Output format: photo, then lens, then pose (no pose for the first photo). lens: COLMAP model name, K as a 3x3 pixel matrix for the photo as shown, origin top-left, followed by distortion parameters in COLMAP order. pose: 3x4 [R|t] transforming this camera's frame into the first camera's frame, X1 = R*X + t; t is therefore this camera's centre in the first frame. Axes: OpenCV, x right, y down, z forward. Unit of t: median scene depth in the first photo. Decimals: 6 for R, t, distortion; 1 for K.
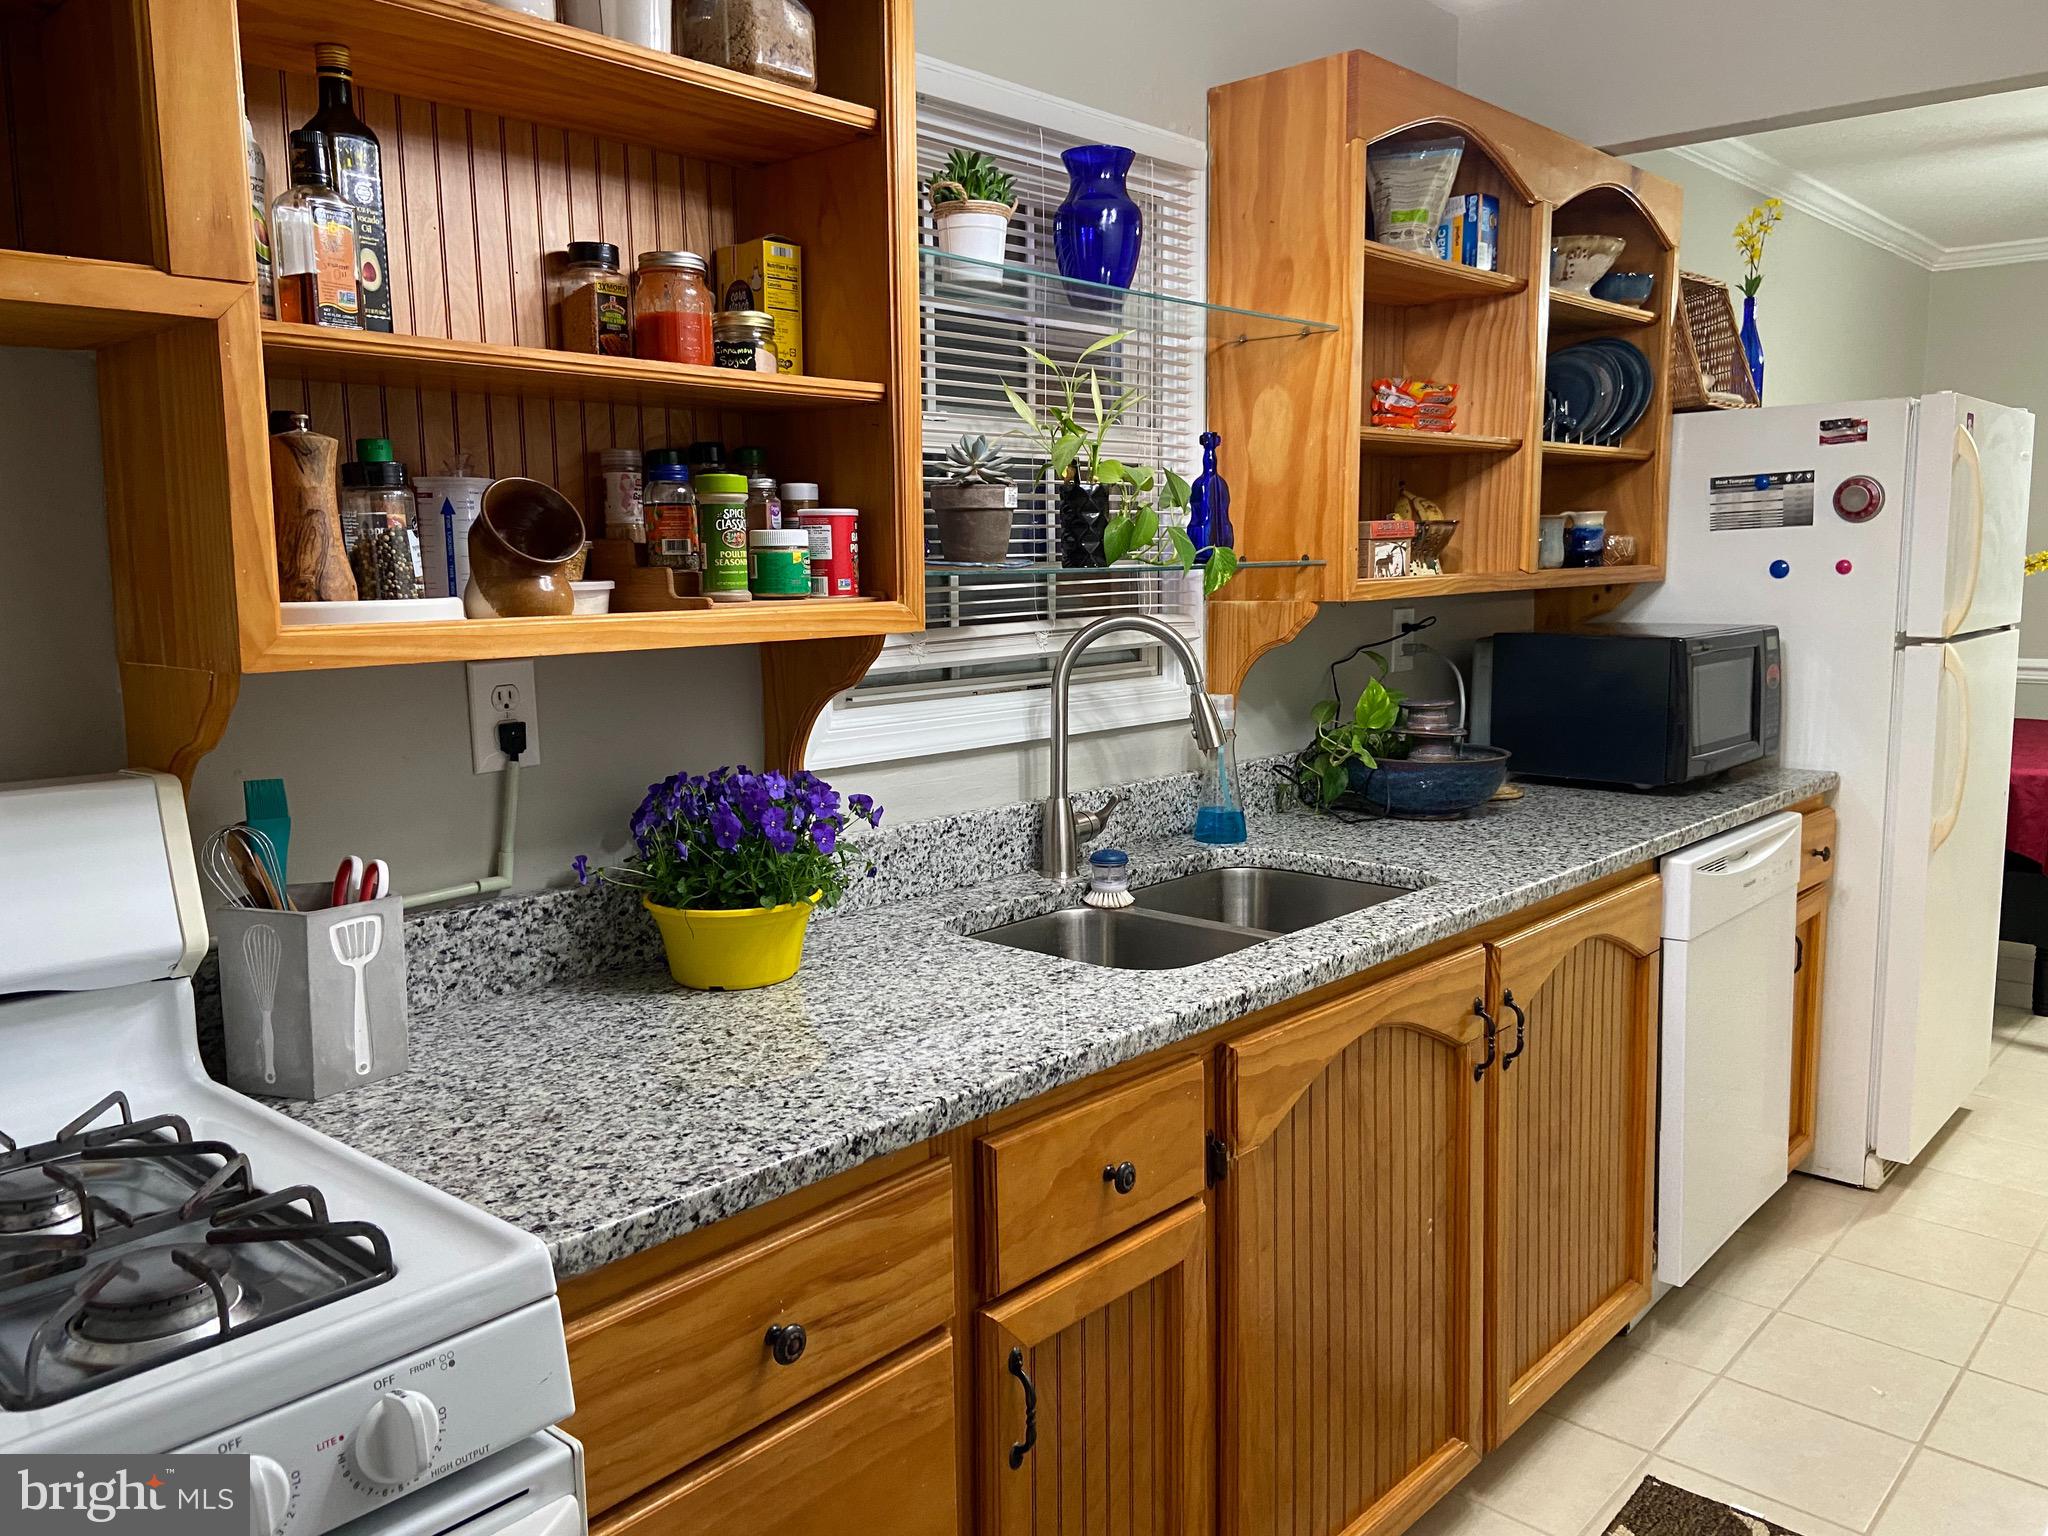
lens RADIAL K [[1542.5, 0, 1022.3], [0, 1542.5, 763.1], [0, 0, 1]] dist [0.049728, -0.045433]
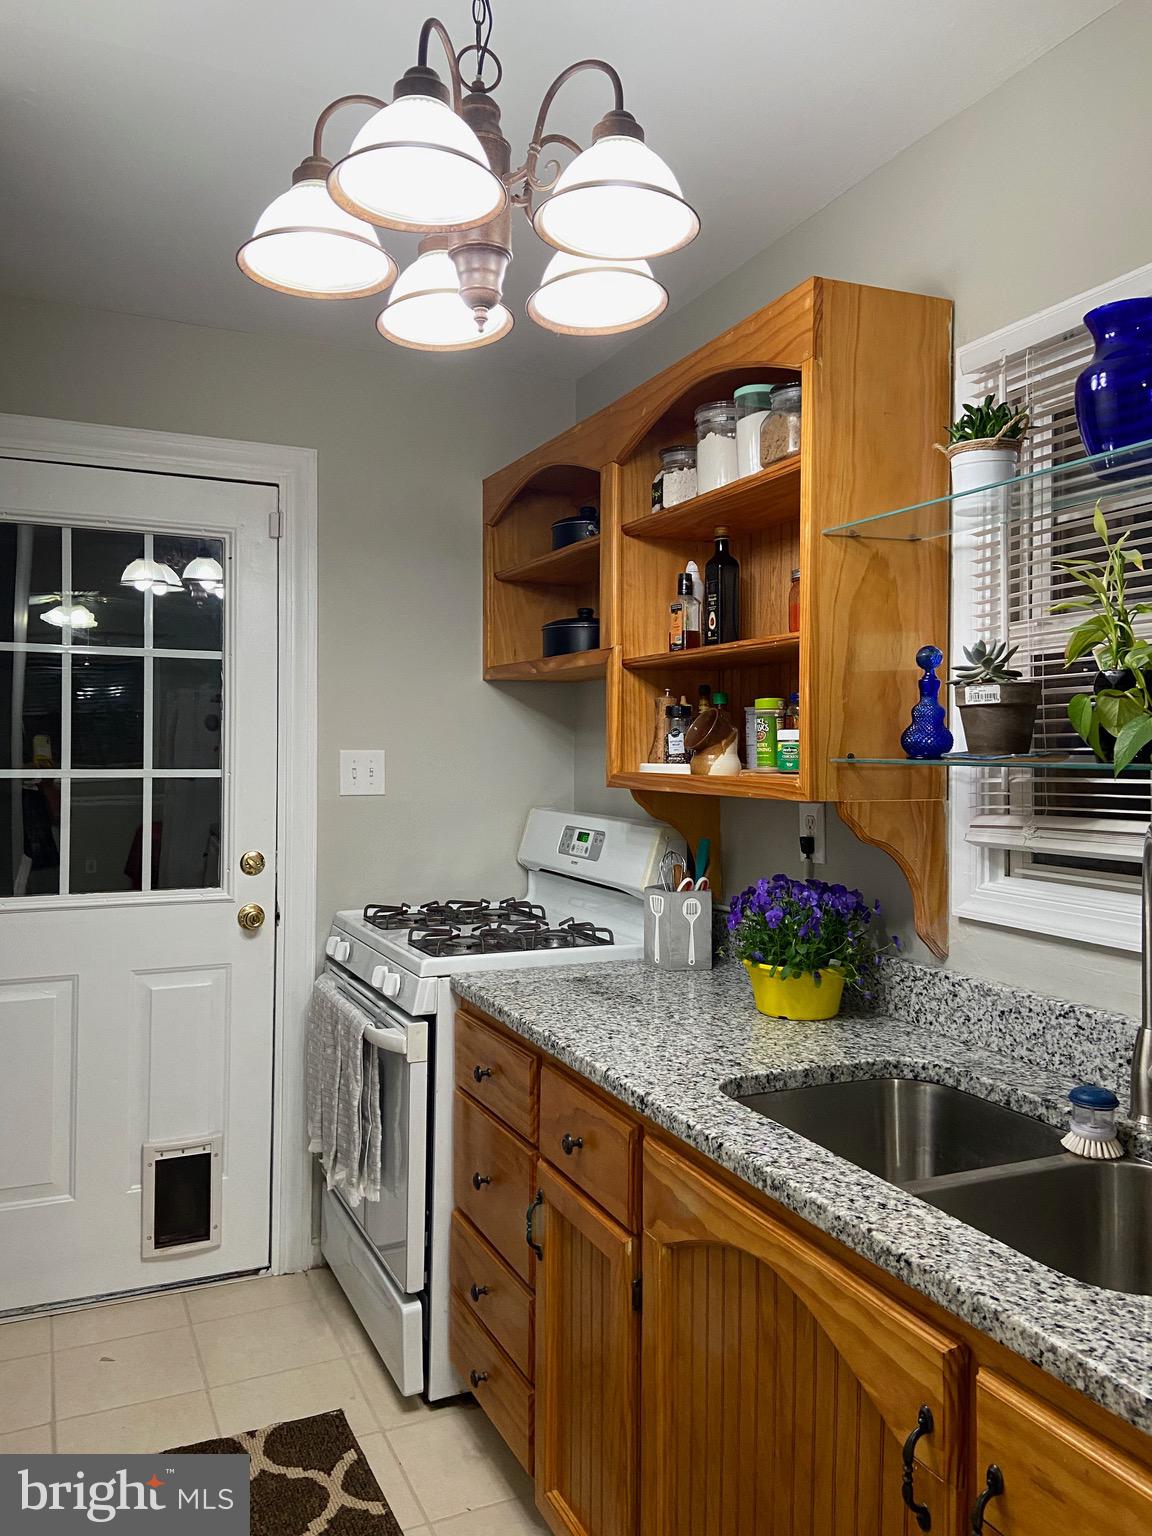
lens RADIAL K [[1156.9, 0, 573.6], [0, 1156.9, 766.9], [0, 0, 1]] dist [0.049728, -0.045433]
pose [[-0.396850, 0.023798, -0.917575, 0.898089], [-0.126920, 0.988638, 0.080534, -0.159865], [0.909066, 0.148418, -0.389320, 1.124817]]
